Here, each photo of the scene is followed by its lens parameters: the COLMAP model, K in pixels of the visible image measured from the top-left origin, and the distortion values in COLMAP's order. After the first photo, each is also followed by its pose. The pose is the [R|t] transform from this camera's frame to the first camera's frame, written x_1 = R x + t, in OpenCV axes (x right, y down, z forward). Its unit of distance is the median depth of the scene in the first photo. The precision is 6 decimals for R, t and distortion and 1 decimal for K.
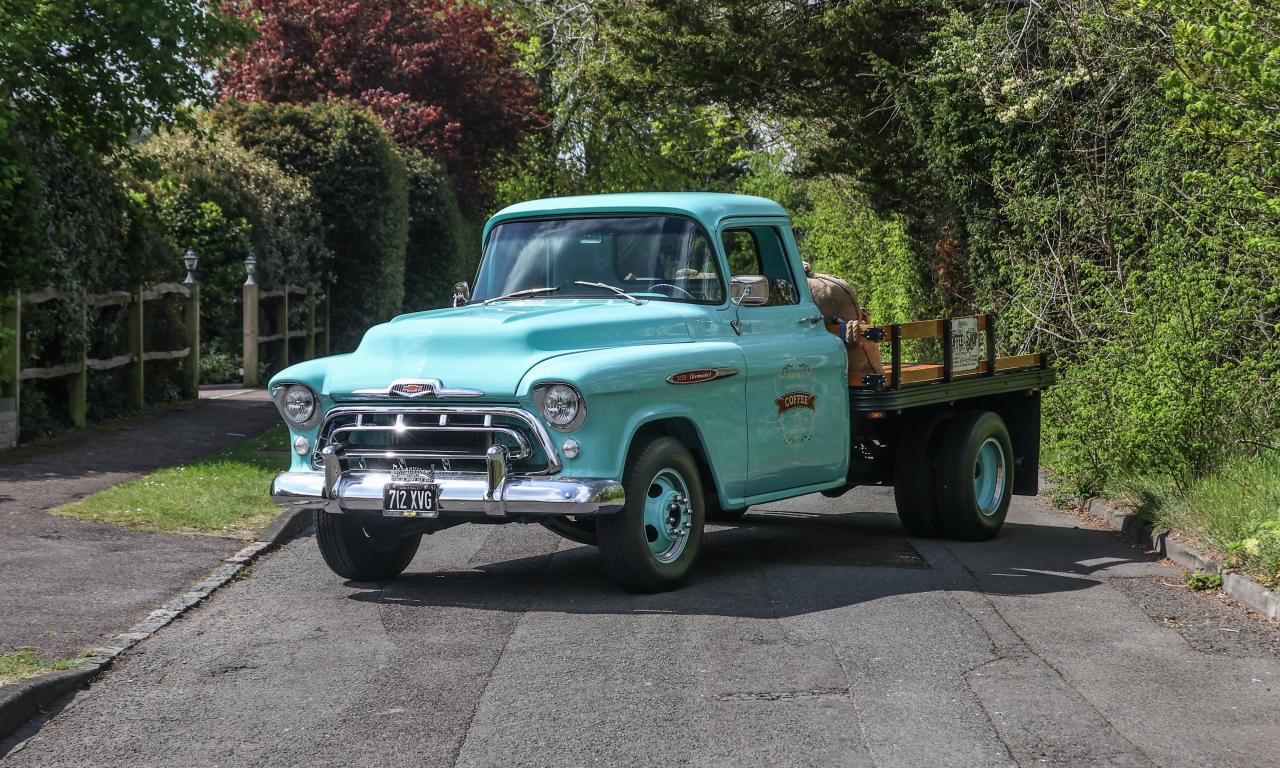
lens RADIAL K [[2769.7, 0, 651.6], [0, 2769.7, 381.2], [0, 0, 1]] dist [0.361554, 0.308672]
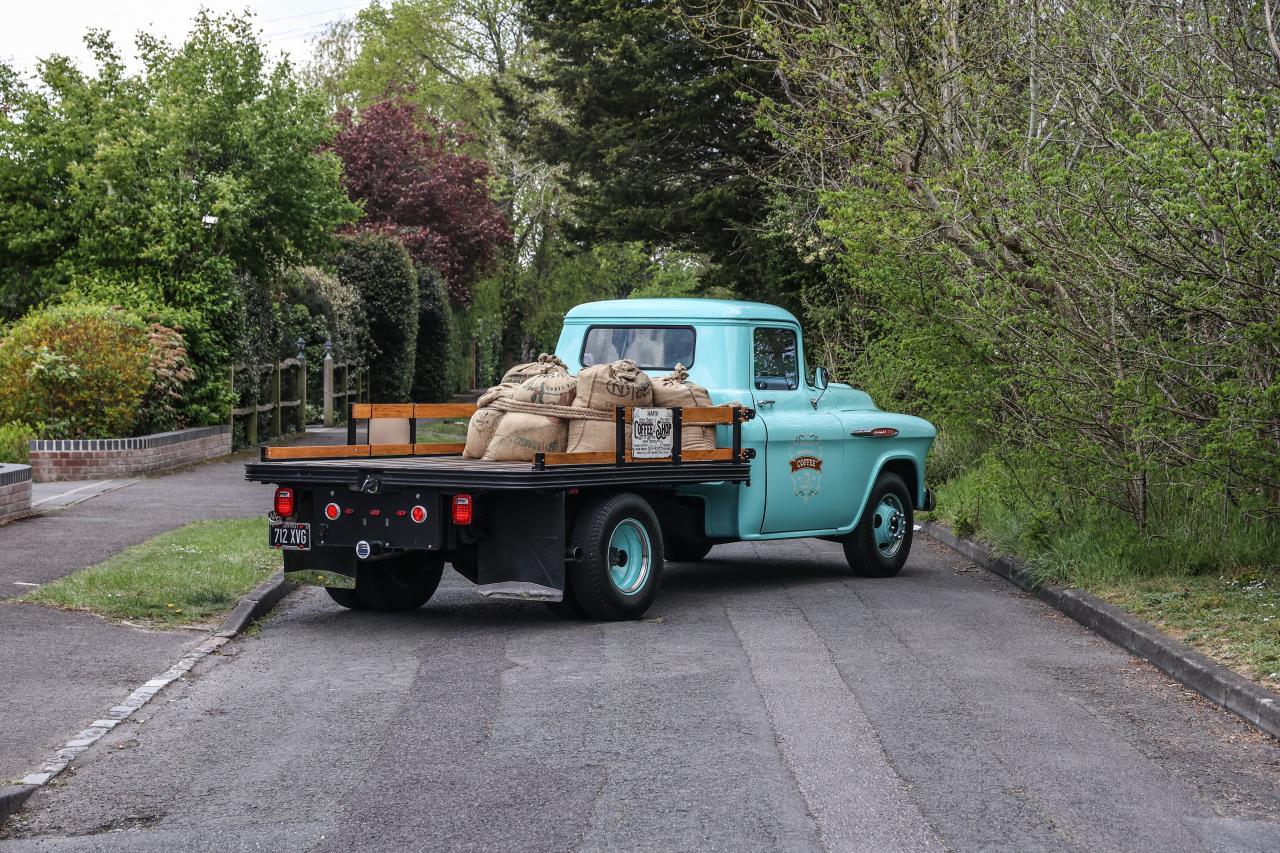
lens RADIAL K [[2567.0, 0, 635.8], [0, 2567.0, 443.3], [0, 0, 1]] dist [0.420952, 0.203532]
pose [[0.999730, -0.001747, 0.023170, -0.009571], [0.001788, 0.999997, -0.001745, 0.013378], [-0.023167, 0.001786, 0.999730, -0.392835]]
